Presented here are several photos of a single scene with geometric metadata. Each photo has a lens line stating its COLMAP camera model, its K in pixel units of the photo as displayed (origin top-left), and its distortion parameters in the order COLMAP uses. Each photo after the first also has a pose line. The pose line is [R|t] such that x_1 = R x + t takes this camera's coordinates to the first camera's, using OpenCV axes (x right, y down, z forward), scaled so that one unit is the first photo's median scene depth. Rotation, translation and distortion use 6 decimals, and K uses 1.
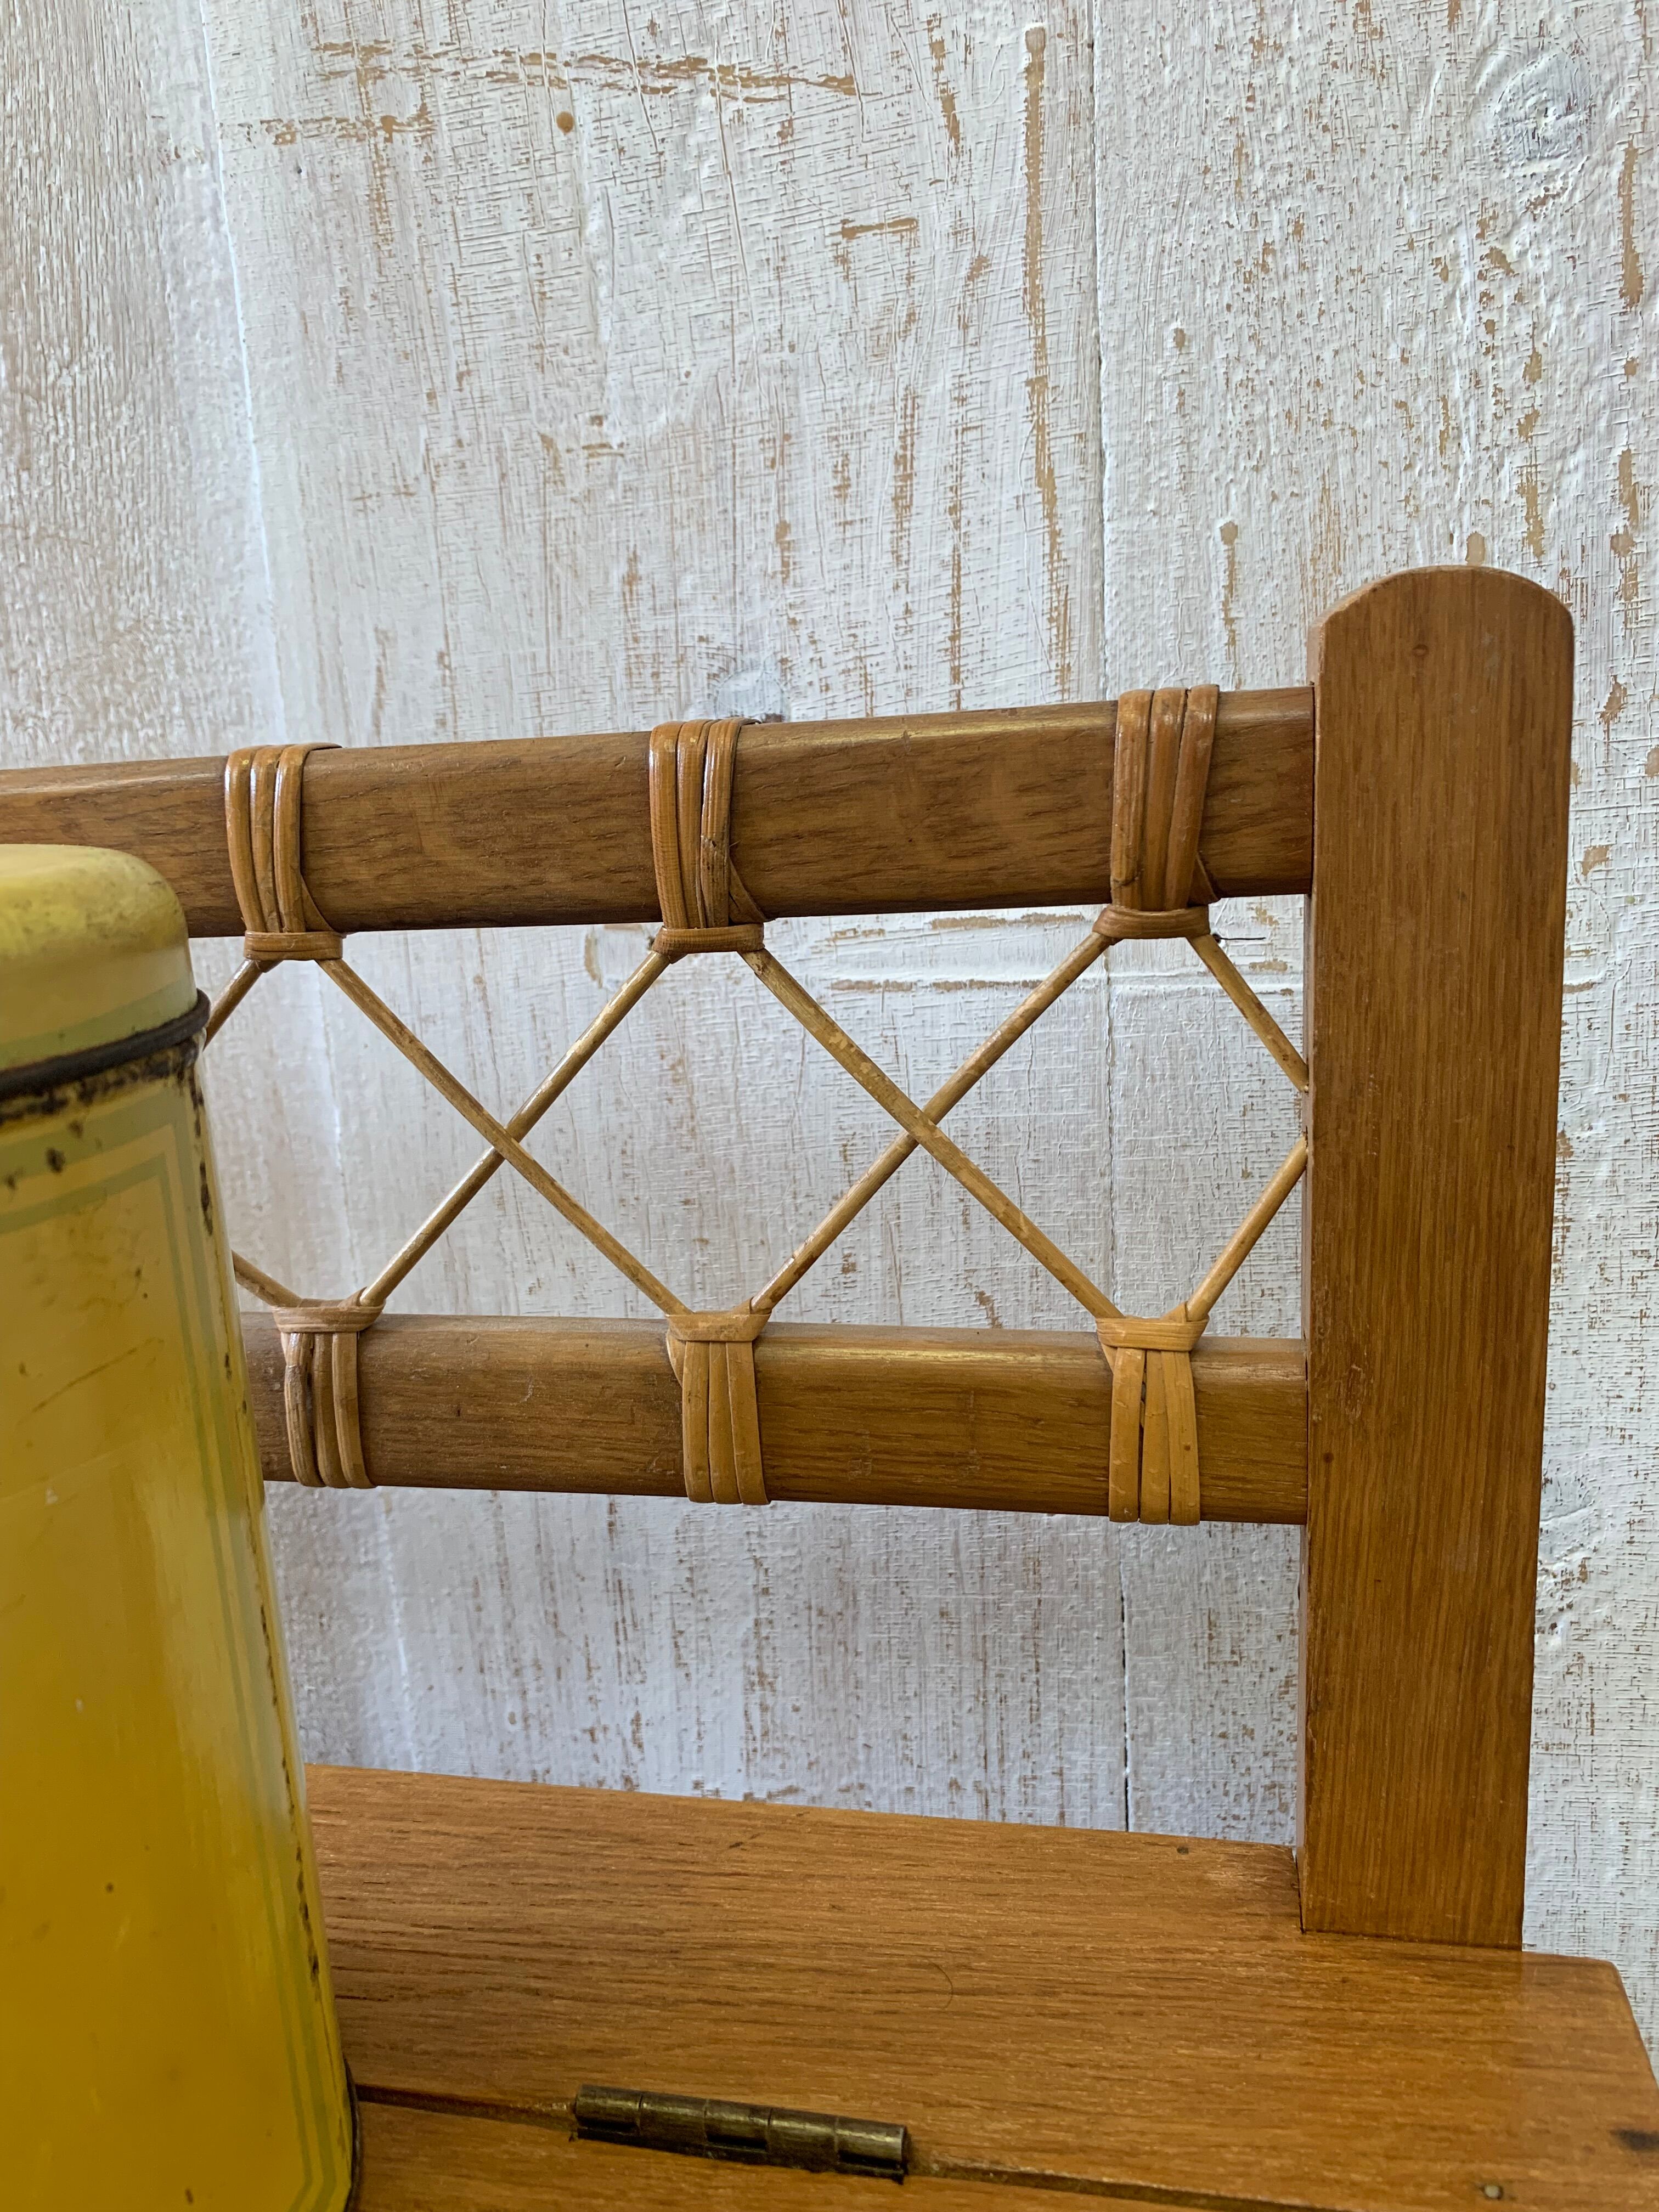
lens RADIAL K [[1708.8, 0, 822.2], [0, 1708.8, 1084.9], [0, 0, 1]] dist [0.006049, -0.010333]
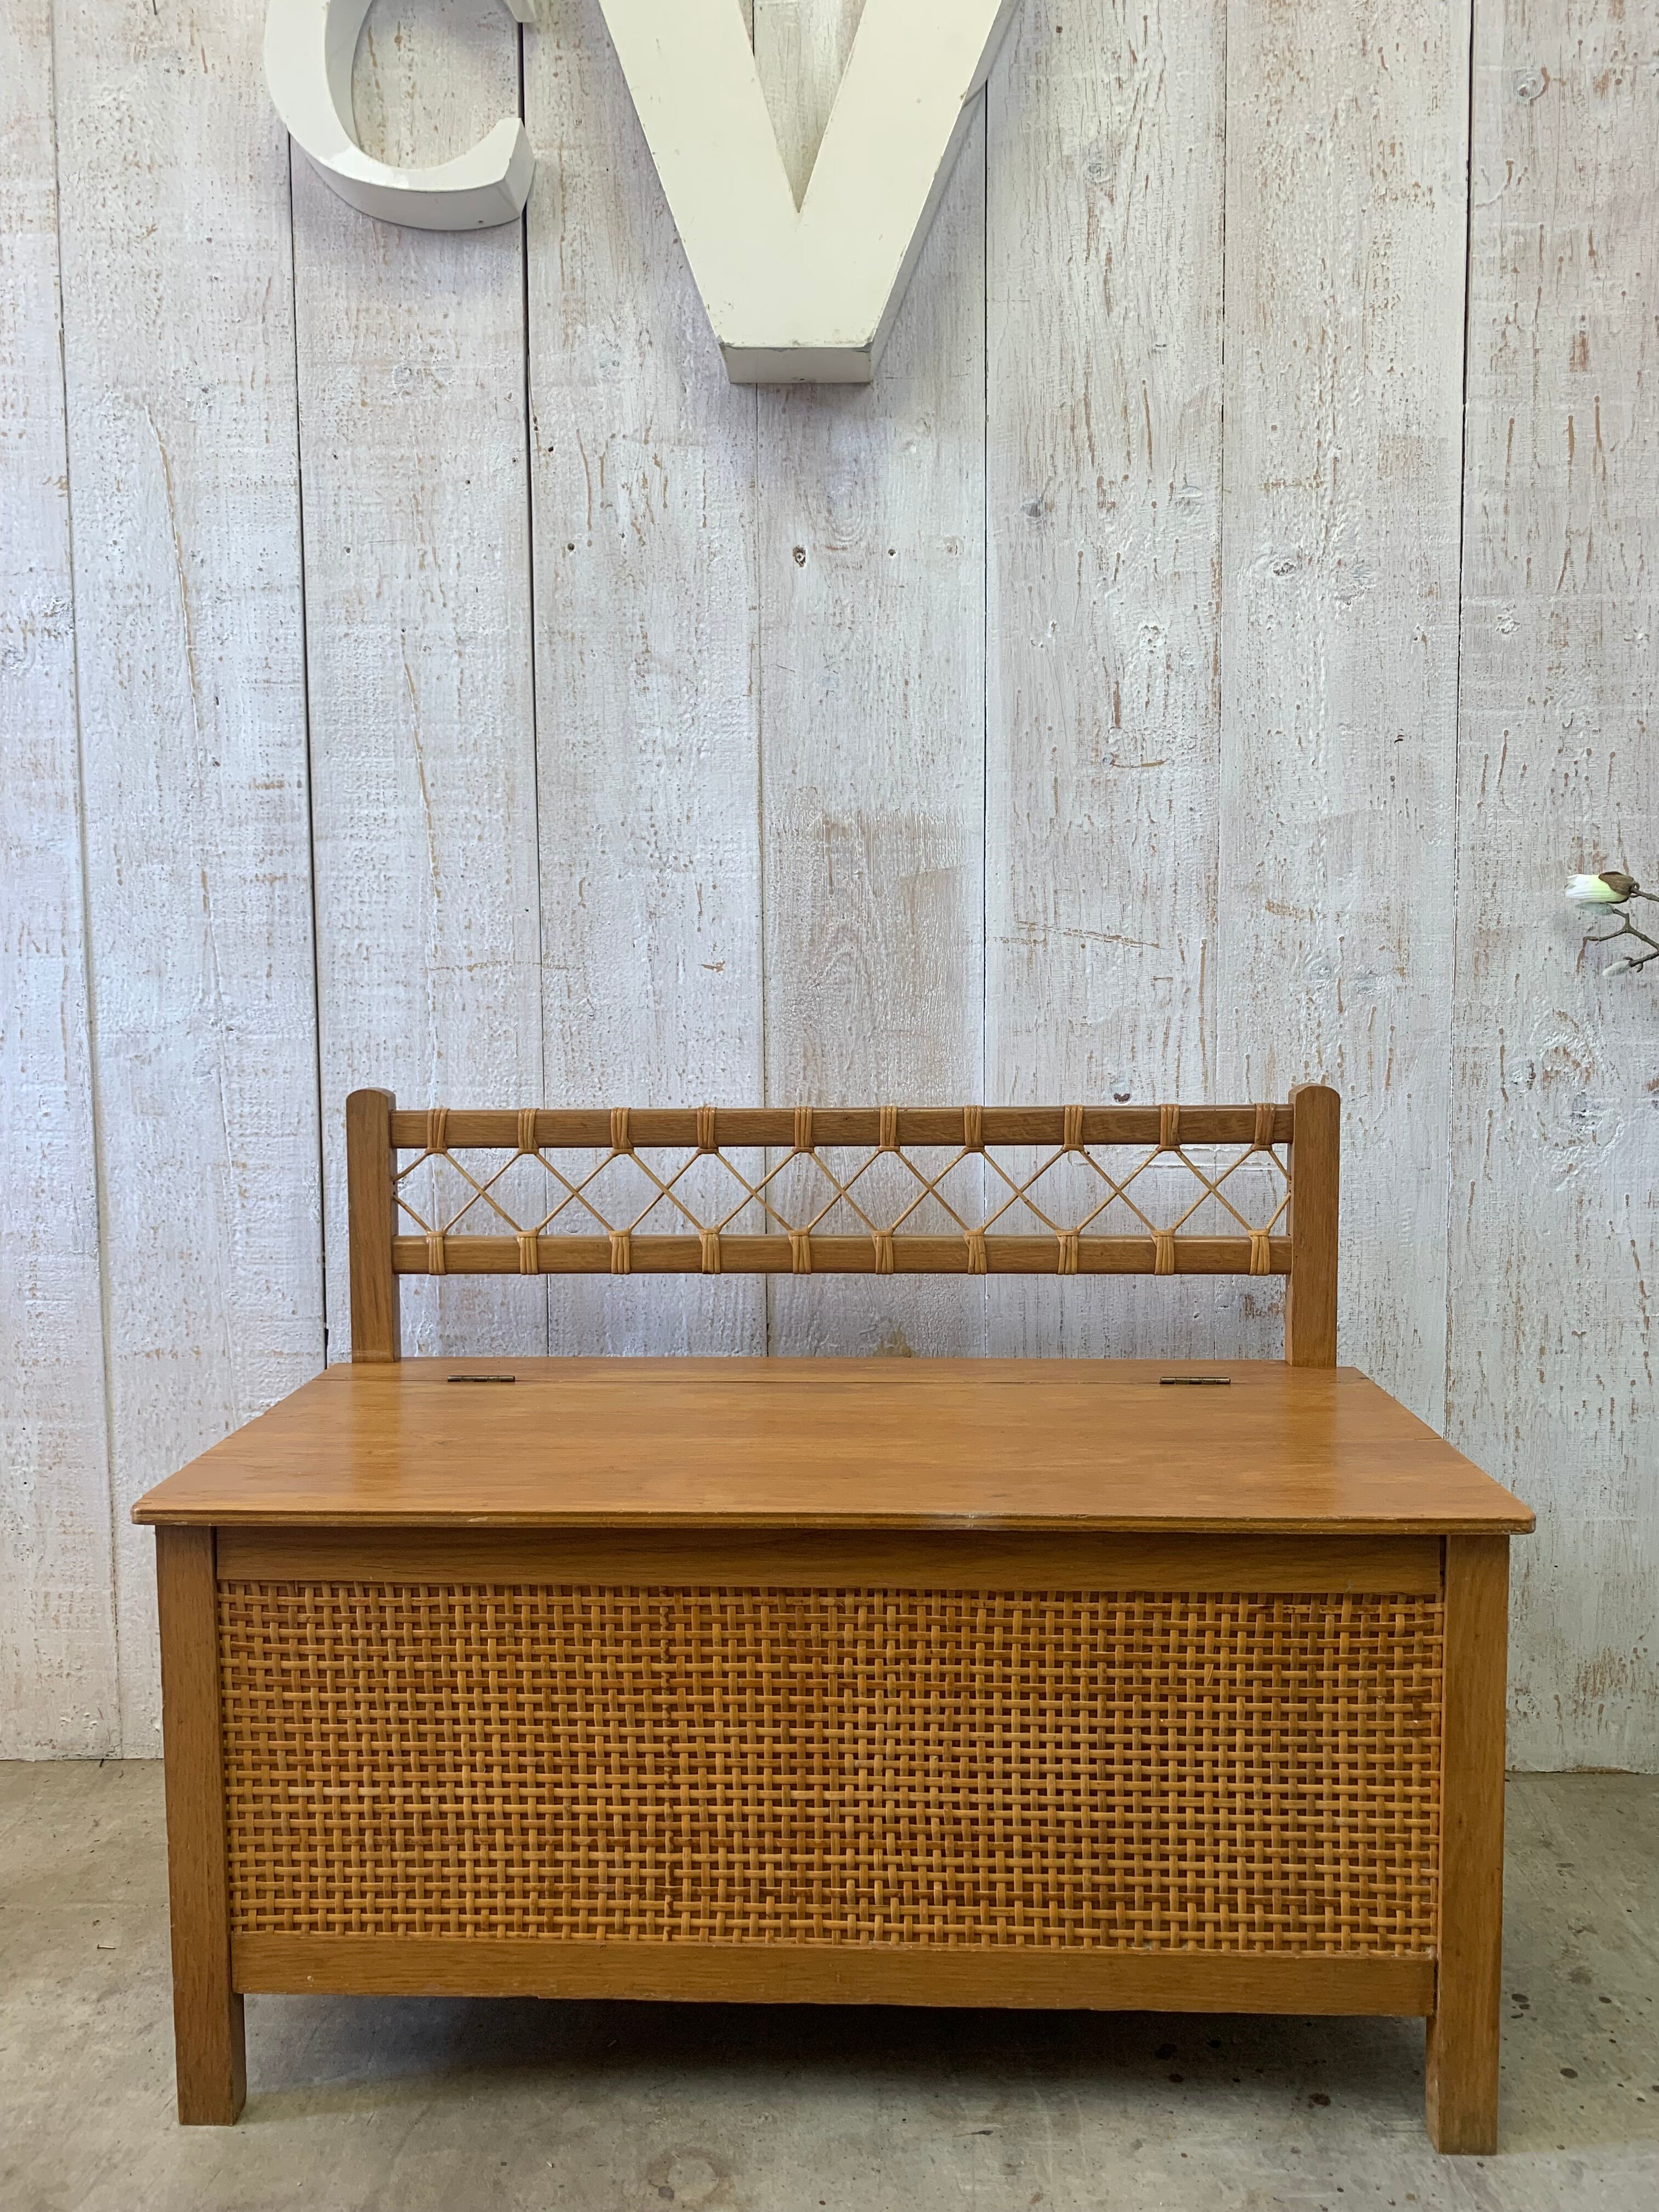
lens RADIAL K [[1708.8, 0, 808.7], [0, 1708.8, 1095.3], [0, 0, 1]] dist [0.006049, -0.010333]
pose [[0.984814, 0.036883, 0.169649, -1.537661], [-0.010508, 0.988045, -0.153807, 0.419154], [-0.173294, 0.149689, 0.973428, -2.870172]]
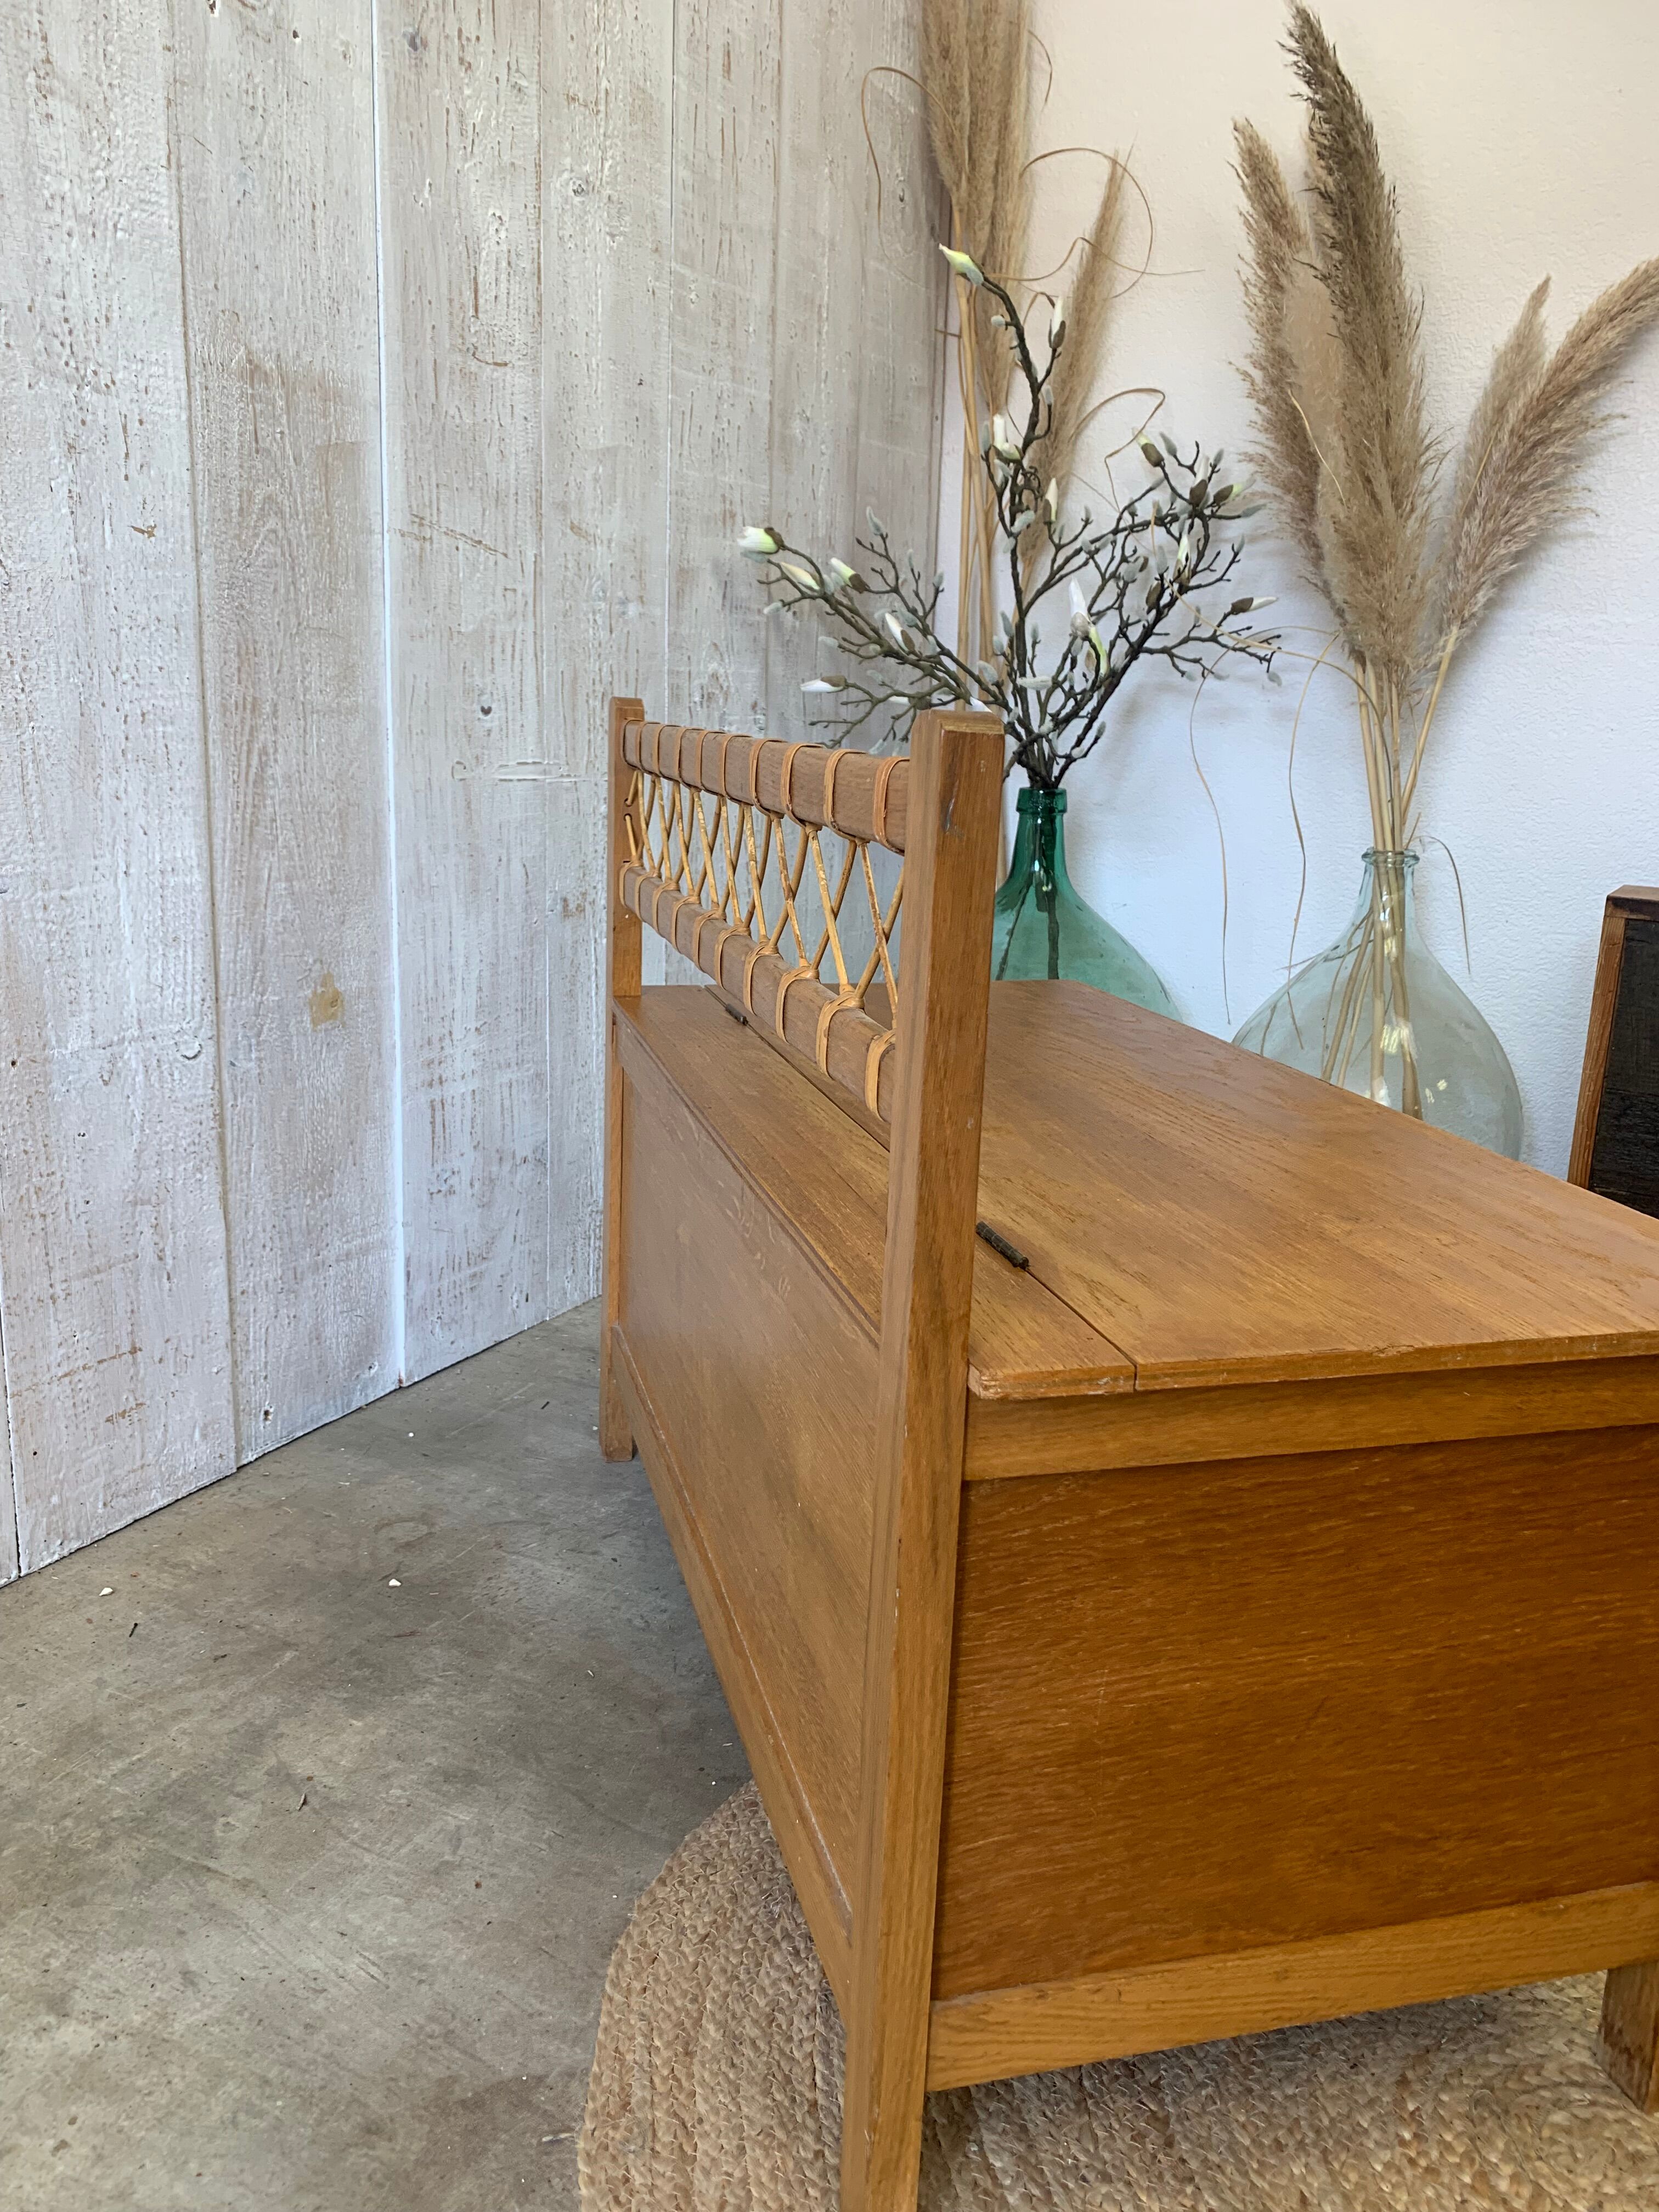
lens RADIAL K [[1708.8, 0, 830.5], [0, 1708.8, 1099.1], [0, 0, 1]] dist [0.006049, -0.010333]
pose [[0.284458, -0.159641, 0.945304, -4.006534], [0.156858, 0.980500, 0.118384, 0.347878], [-0.945769, 0.114603, 0.303952, -0.875066]]
